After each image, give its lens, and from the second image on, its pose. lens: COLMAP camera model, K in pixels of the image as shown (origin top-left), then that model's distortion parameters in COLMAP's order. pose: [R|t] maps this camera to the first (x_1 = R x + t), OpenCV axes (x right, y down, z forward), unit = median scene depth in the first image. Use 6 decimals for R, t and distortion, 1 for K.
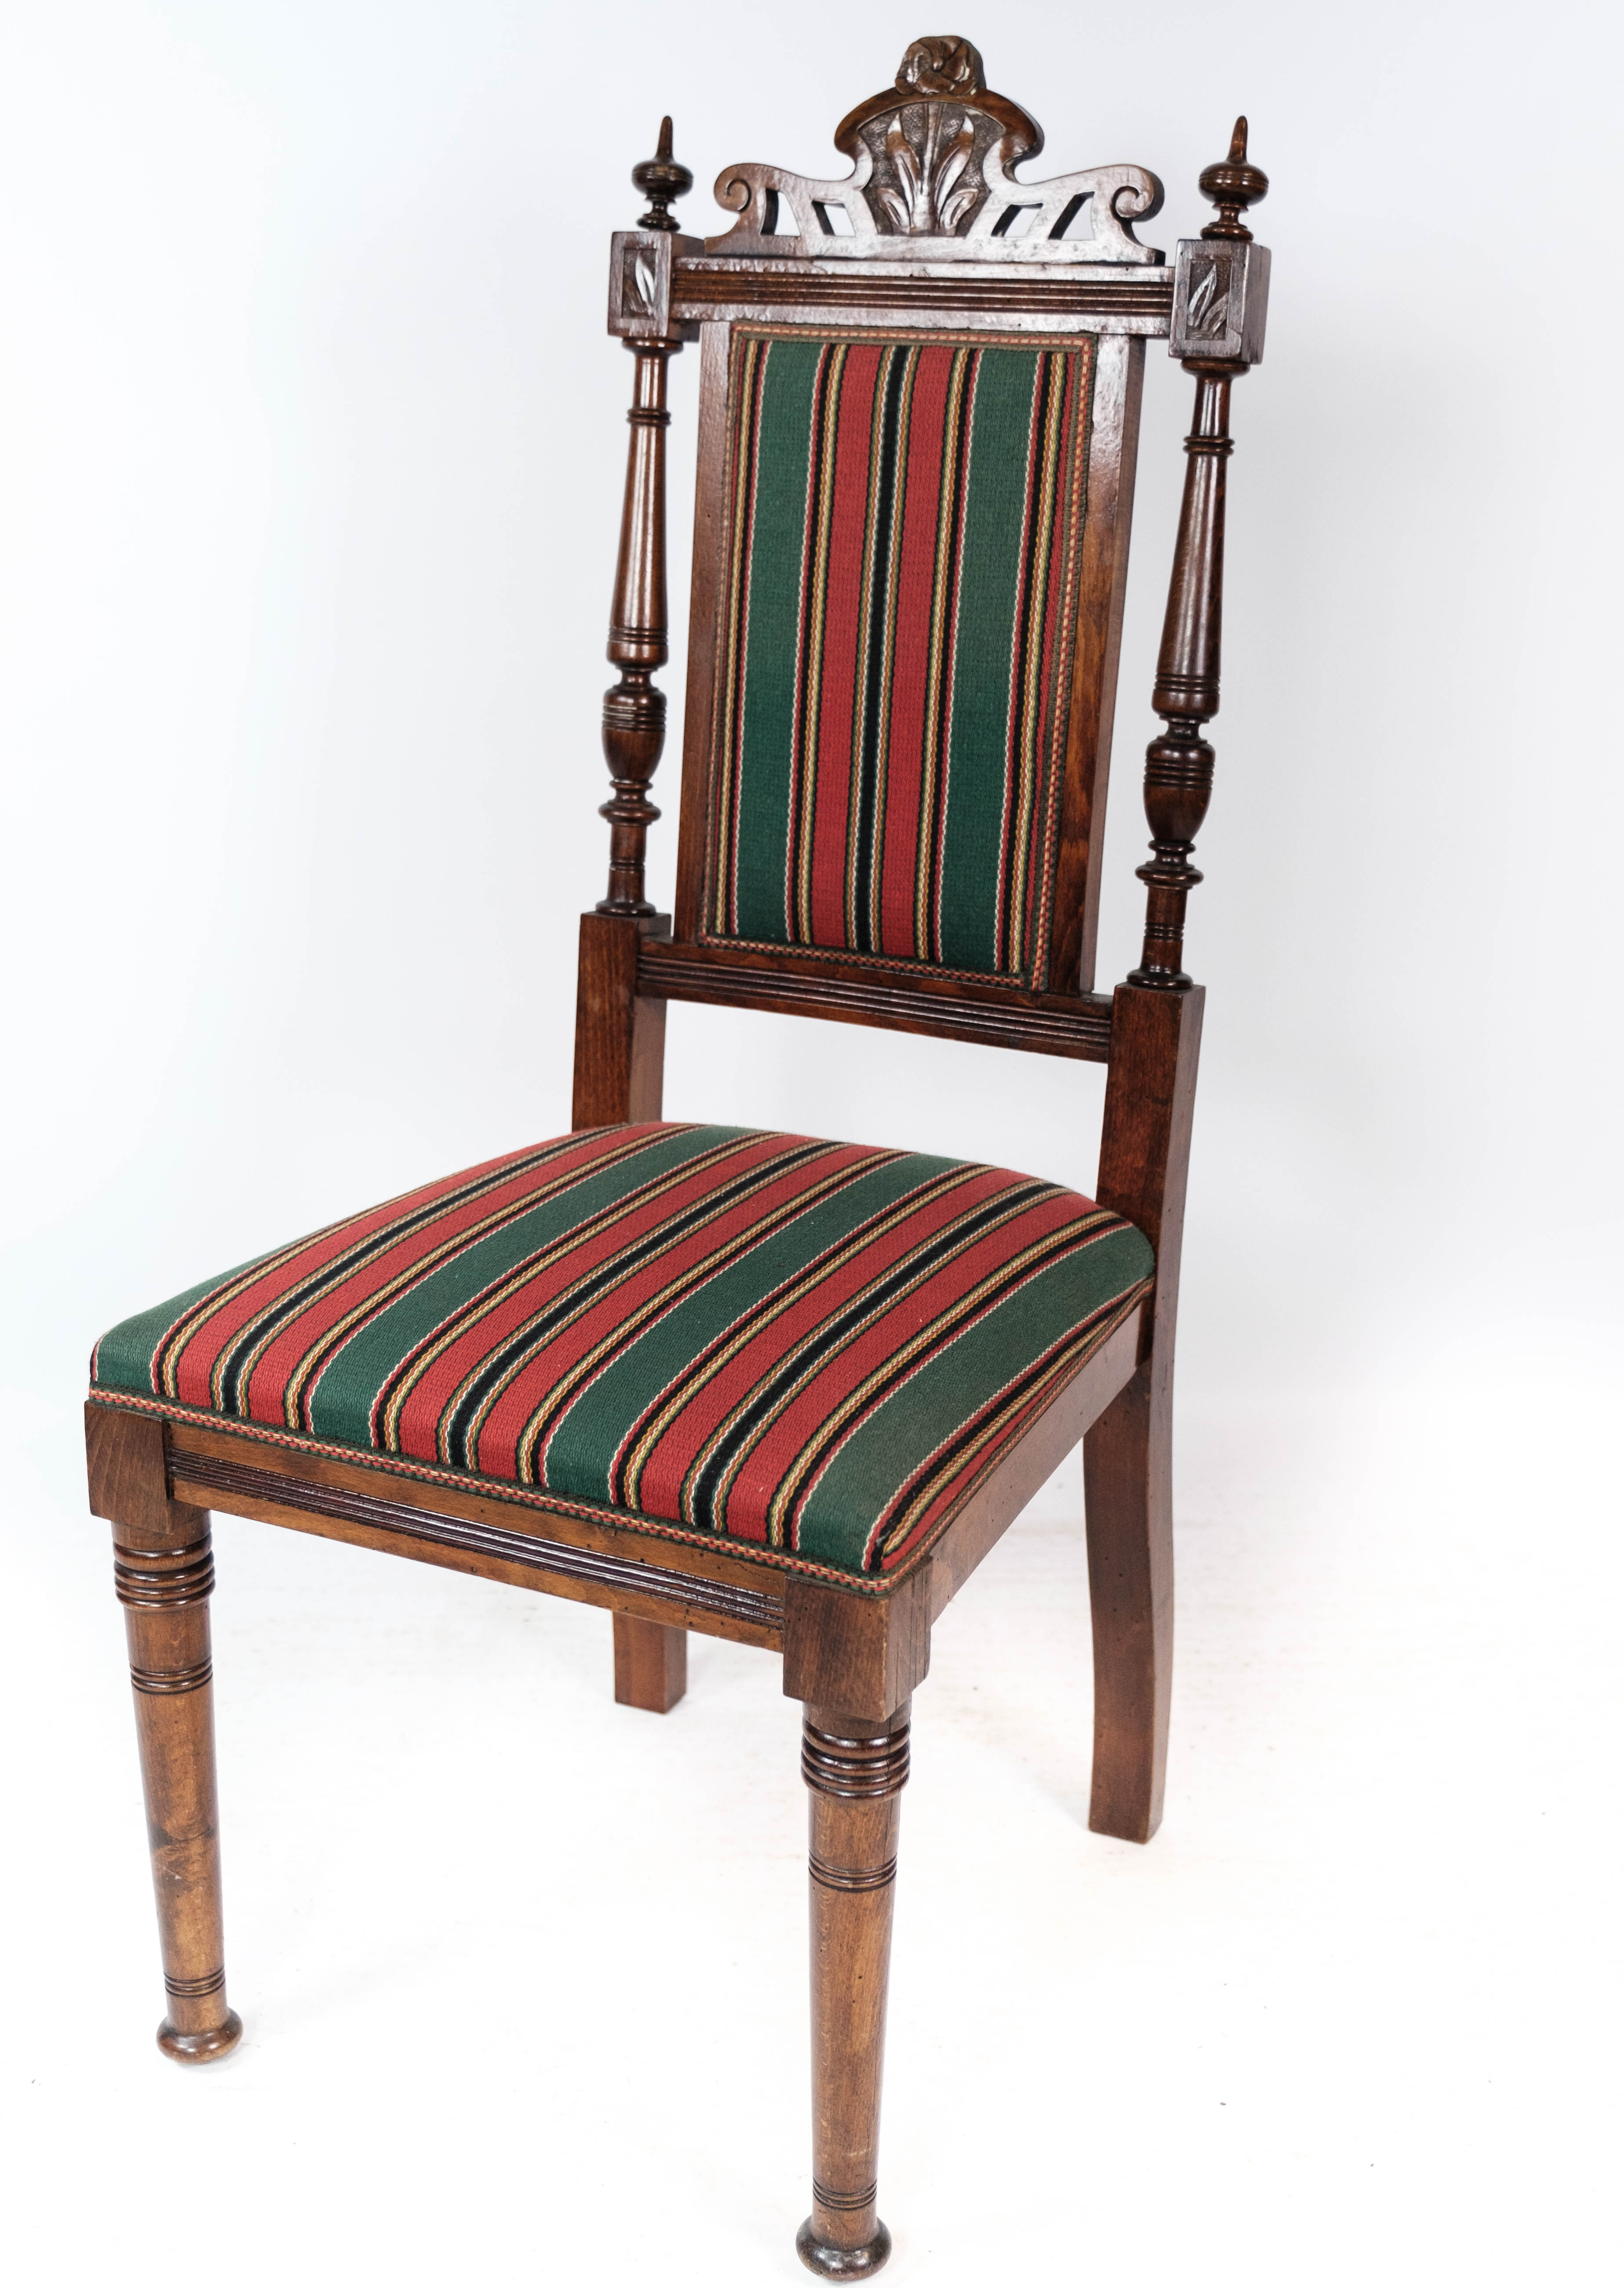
lens RADIAL K [[2892.9, 0, 794.9], [0, 2892.9, 1183.5], [0, 0, 1]] dist [-0.011624, 0.000000]
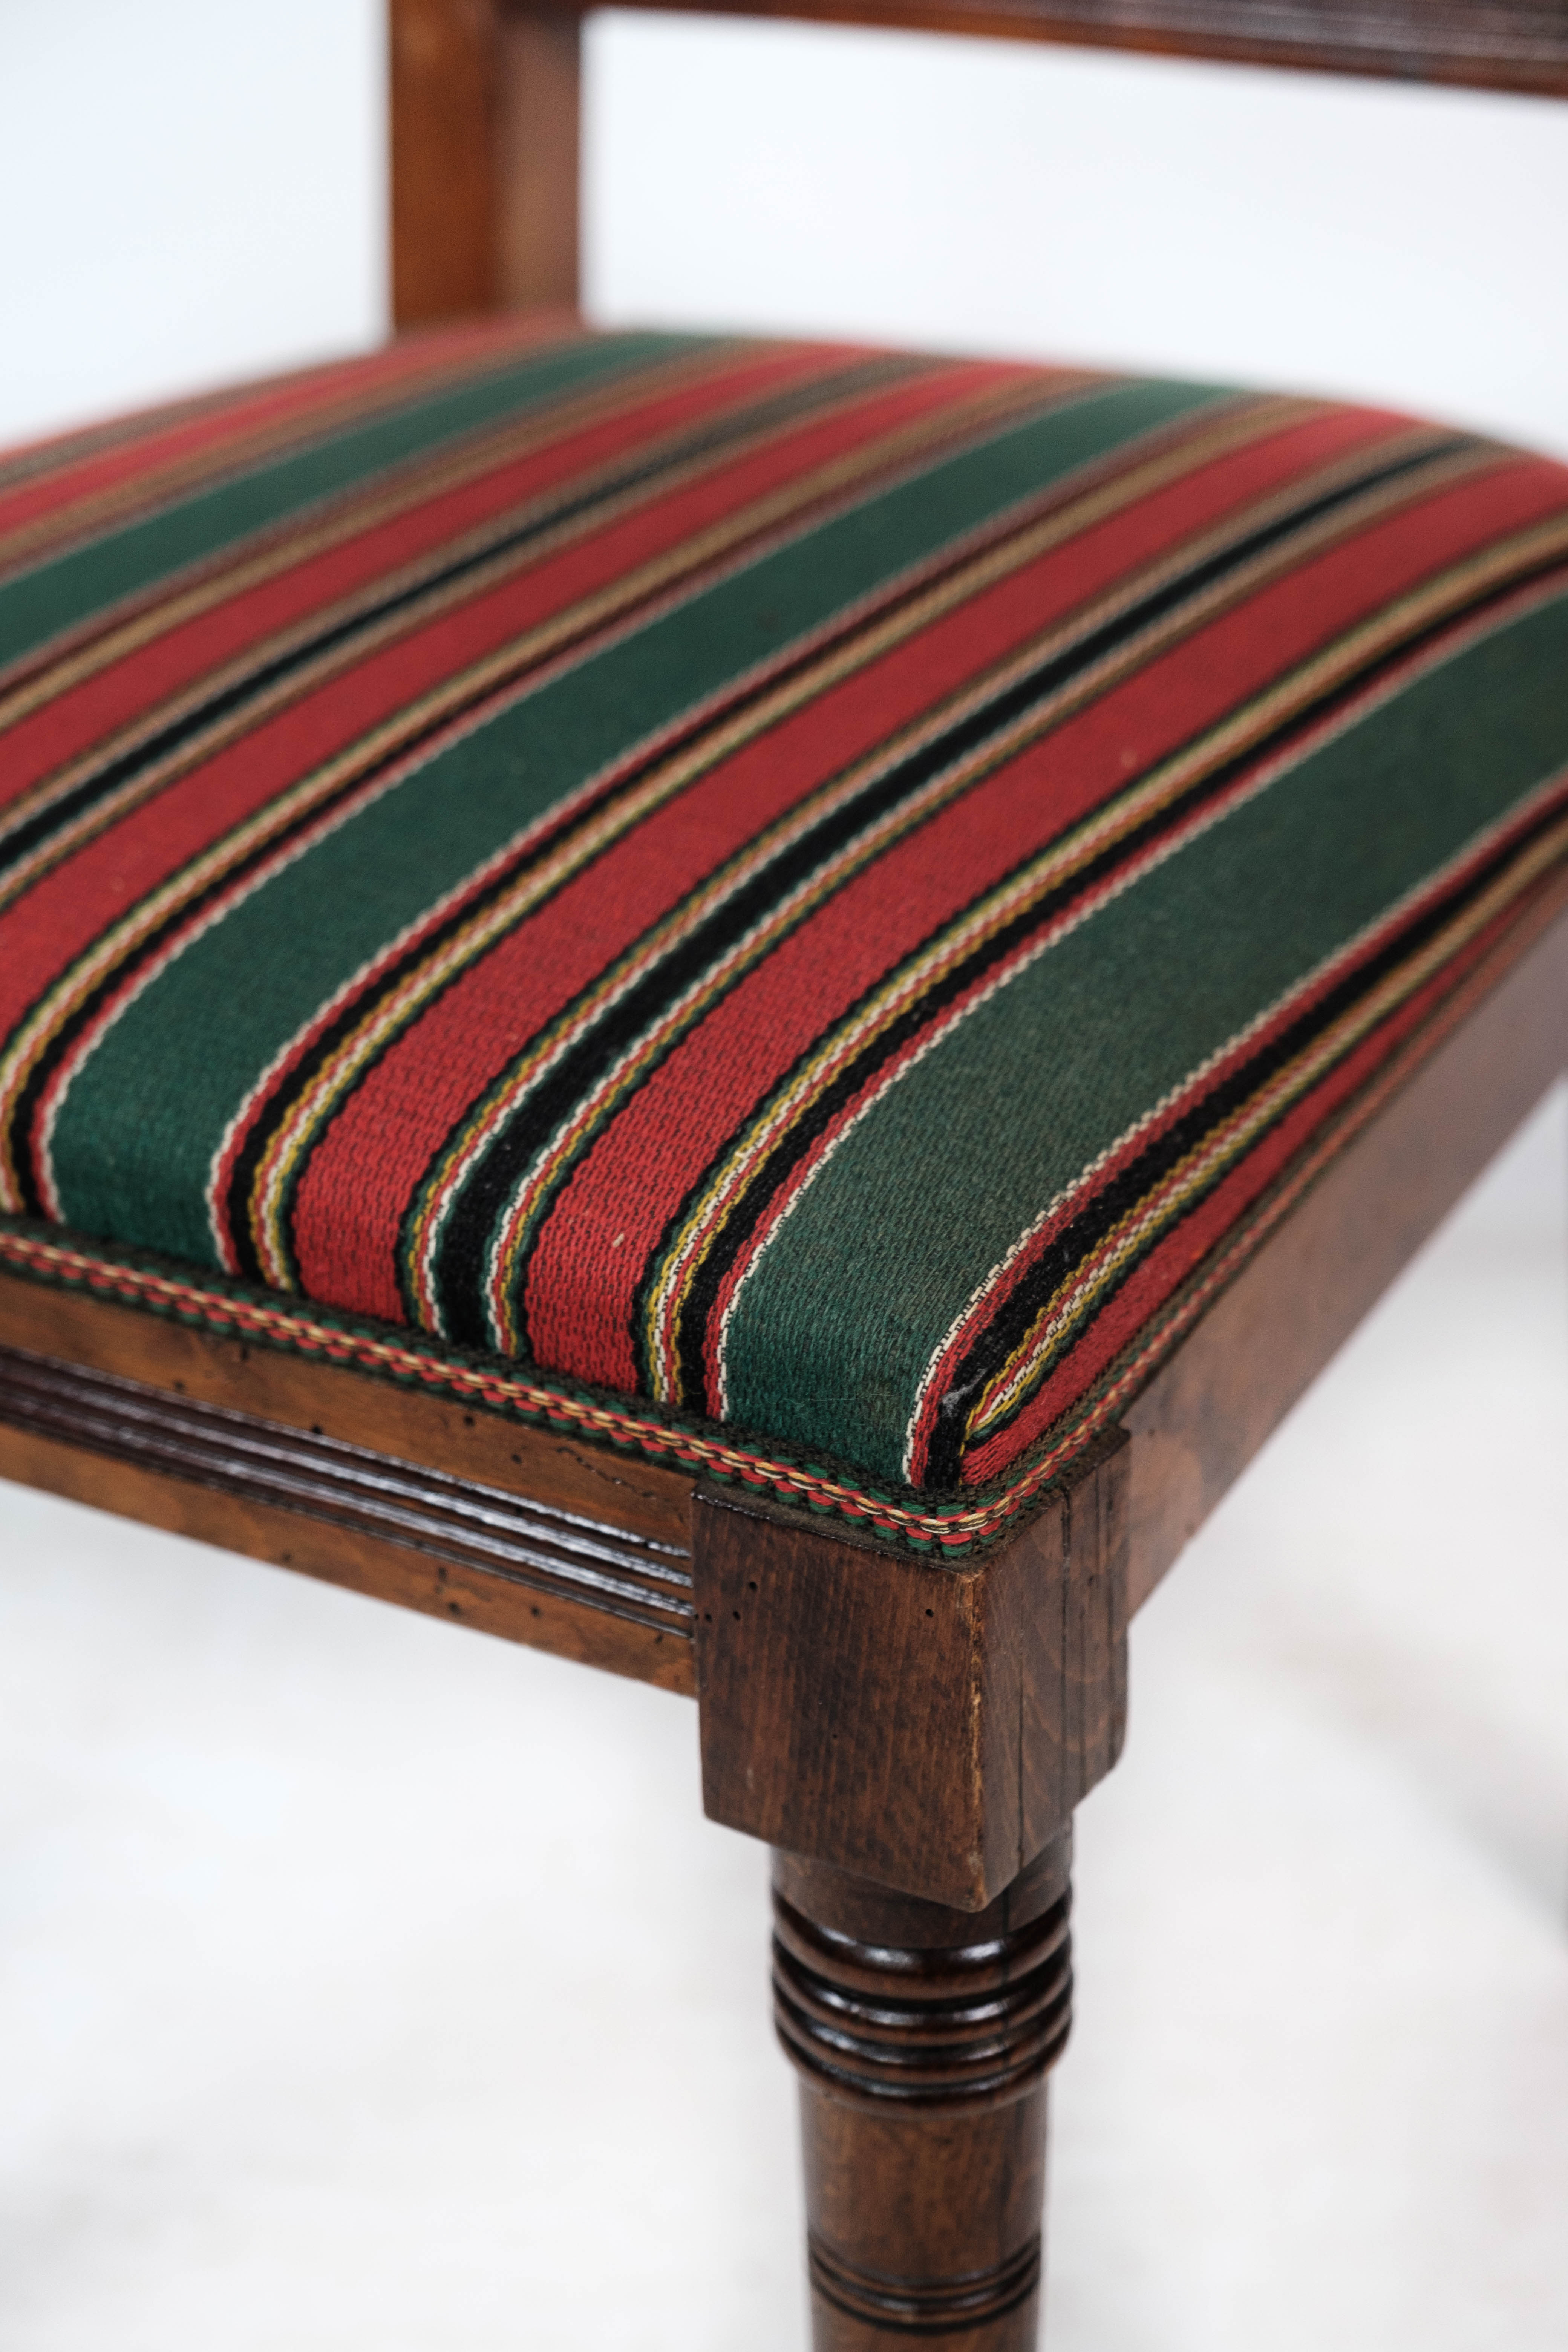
lens RADIAL K [[4202.1, 0, 778.3], [0, 4202.1, 1181.2], [0, 0, 1]] dist [0.107007, 0.000000]
pose [[0.996304, 0.000975, -0.085895, 0.041479], [0.009539, 0.992495, 0.121914, 0.032181], [0.085369, -0.122282, 0.988817, 0.427720]]
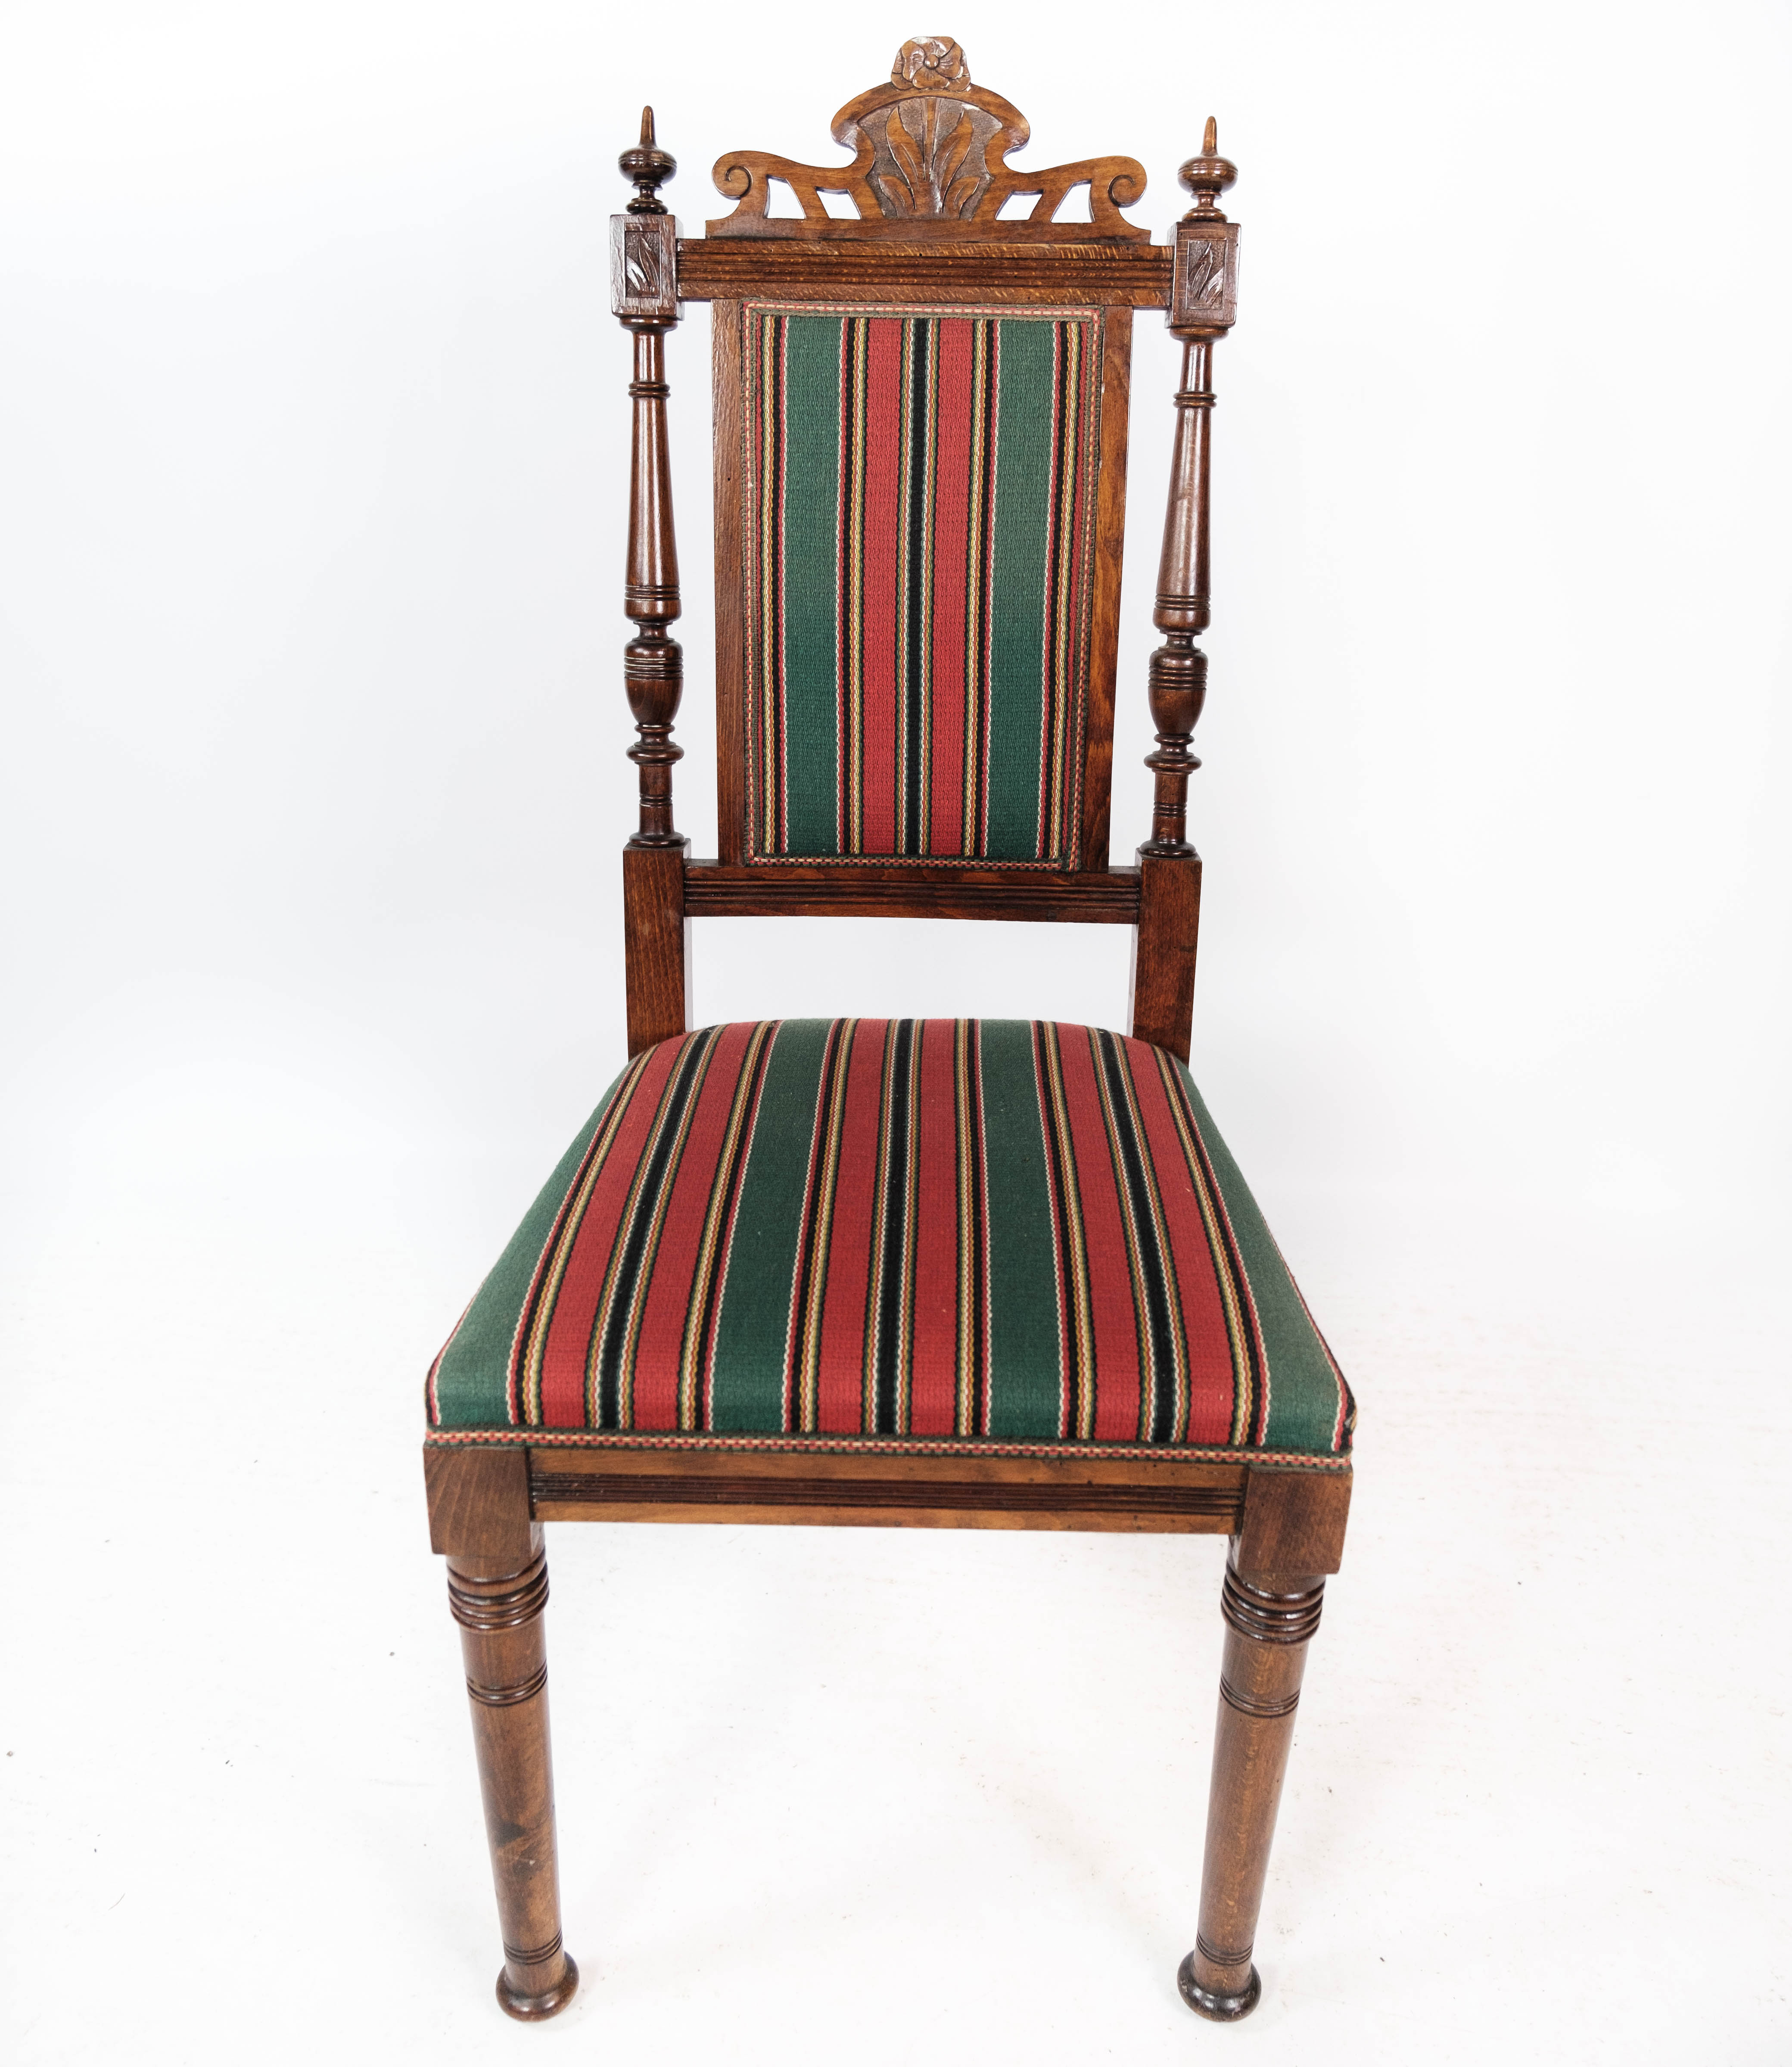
lens RADIAL K [[1874.7, 0, 919.2], [0, 1874.7, 965.3], [0, 0, 1]] dist [-0.015969, 0.000000]
pose [[0.896445, -0.156058, 0.414767, -0.312315], [0.137586, 0.987702, 0.074260, -0.099401], [-0.421255, -0.009504, 0.906892, 0.351165]]
